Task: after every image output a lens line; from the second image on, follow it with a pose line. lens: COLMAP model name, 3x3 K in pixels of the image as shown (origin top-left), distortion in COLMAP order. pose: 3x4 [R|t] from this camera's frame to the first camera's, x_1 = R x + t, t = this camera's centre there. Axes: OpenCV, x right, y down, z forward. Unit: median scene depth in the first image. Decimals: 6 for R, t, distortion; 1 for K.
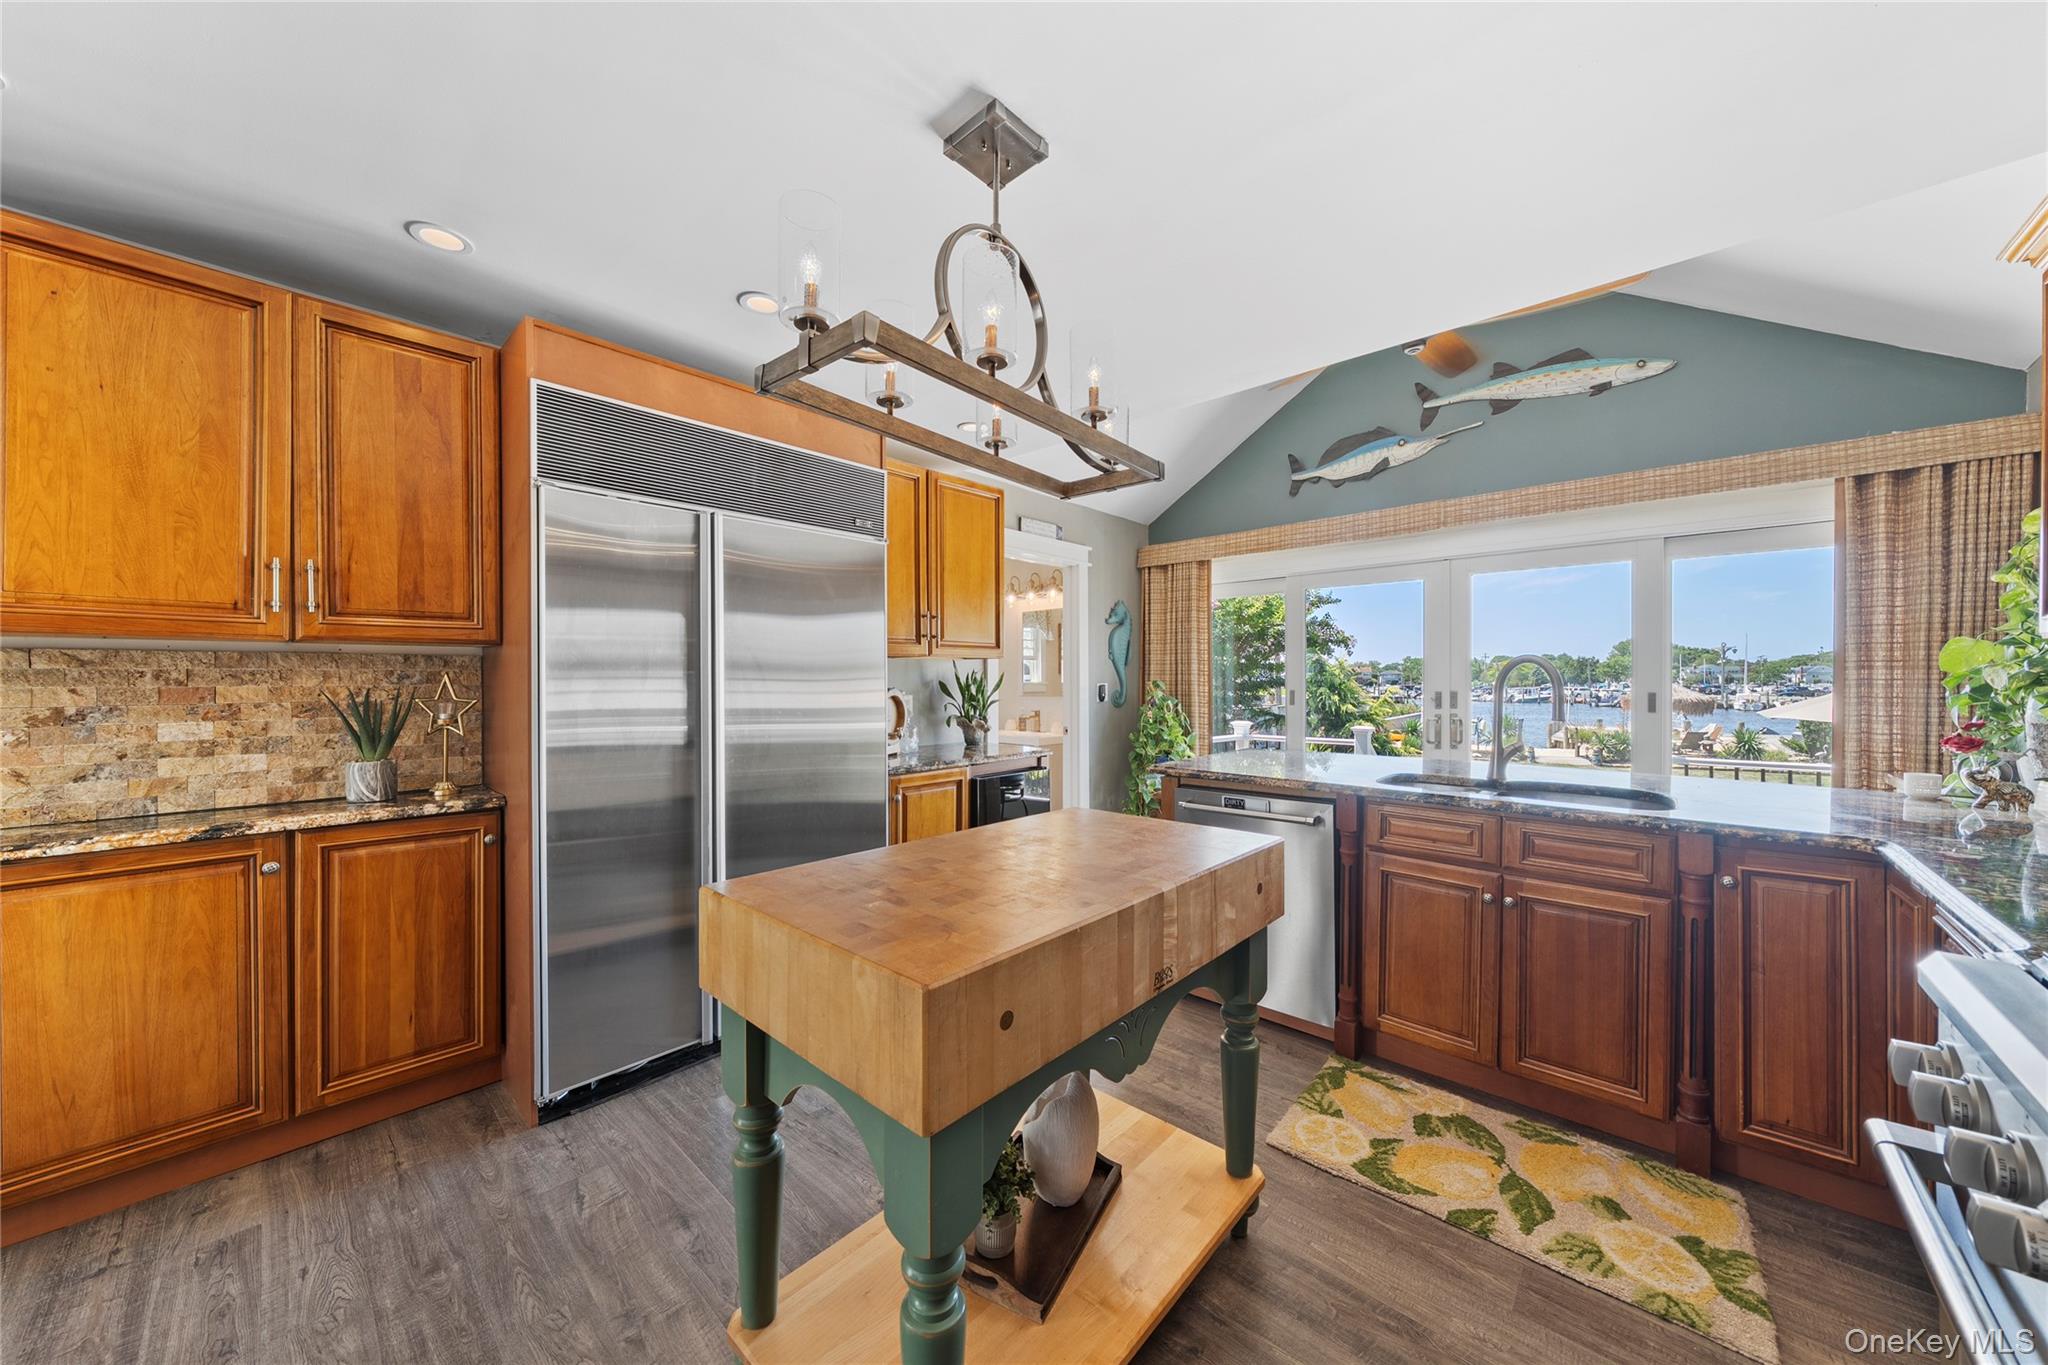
lens RADIAL K [[704.1, 0, 1024.0], [0, 704.1, 682.5], [0, 0, 1]] dist [-0.000138, -0.000043]
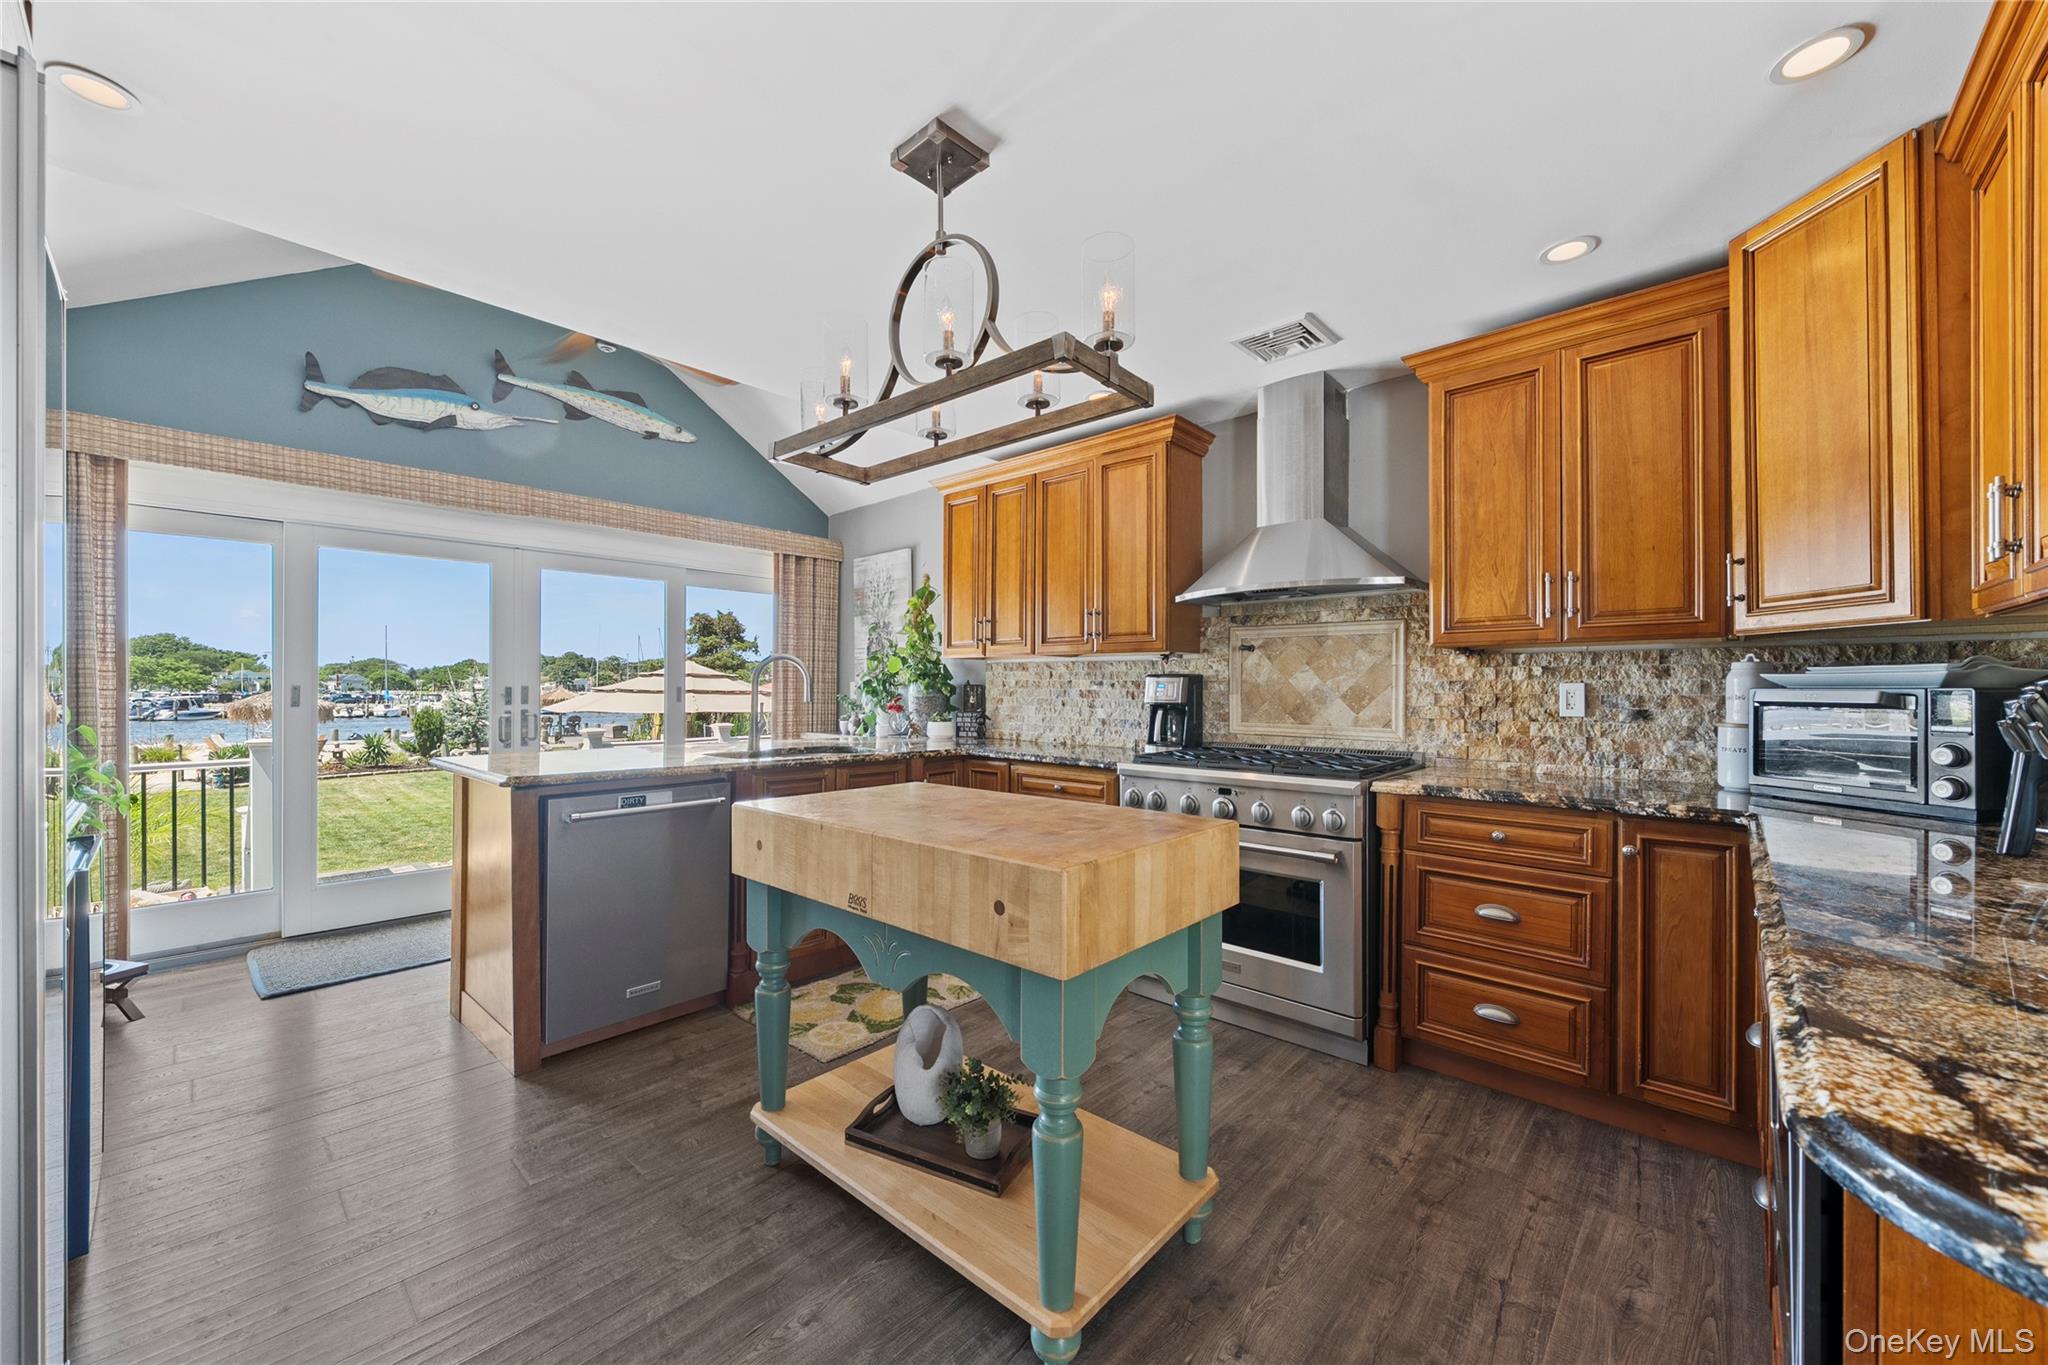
lens RADIAL K [[771.9, 0, 1016.2], [0, 771.9, 683.9], [0, 0, 1]] dist [-0.001549, -0.000049]
pose [[0.007734, 0.008448, 0.999934, -0.691639], [0.000009, 0.999964, -0.008448, 0.028927], [-0.999970, 0.000075, 0.007734, 0.499710]]
